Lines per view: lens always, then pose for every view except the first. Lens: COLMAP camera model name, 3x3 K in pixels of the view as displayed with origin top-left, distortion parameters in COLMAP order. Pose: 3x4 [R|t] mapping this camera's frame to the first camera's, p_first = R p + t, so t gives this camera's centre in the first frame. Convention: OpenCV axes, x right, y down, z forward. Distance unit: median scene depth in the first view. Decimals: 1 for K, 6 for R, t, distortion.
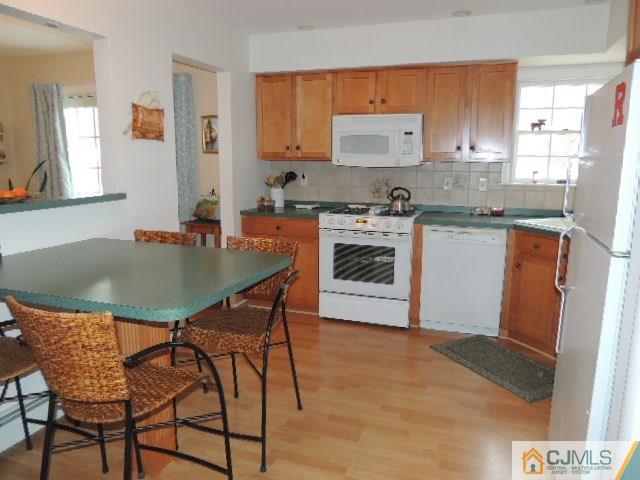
lens RADIAL K [[451.7, 0, 320.0], [0, 451.7, 240.0], [0, 0, 1]] dist [0.001052, -0.000907]
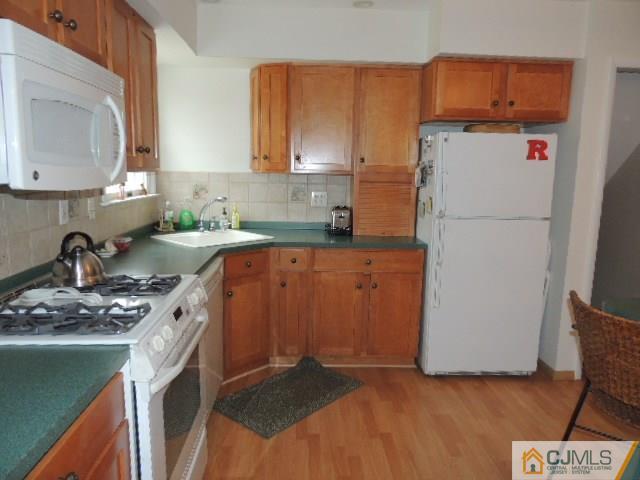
lens RADIAL K [[451.7, 0, 320.0], [0, 451.7, 240.0], [0, 0, 1]] dist [0.001052, -0.000907]
pose [[-0.391167, -0.154720, 0.907221, -0.429999], [0.126038, 0.967473, 0.219339, -0.233776], [-0.911648, 0.200143, -0.358943, 1.281465]]
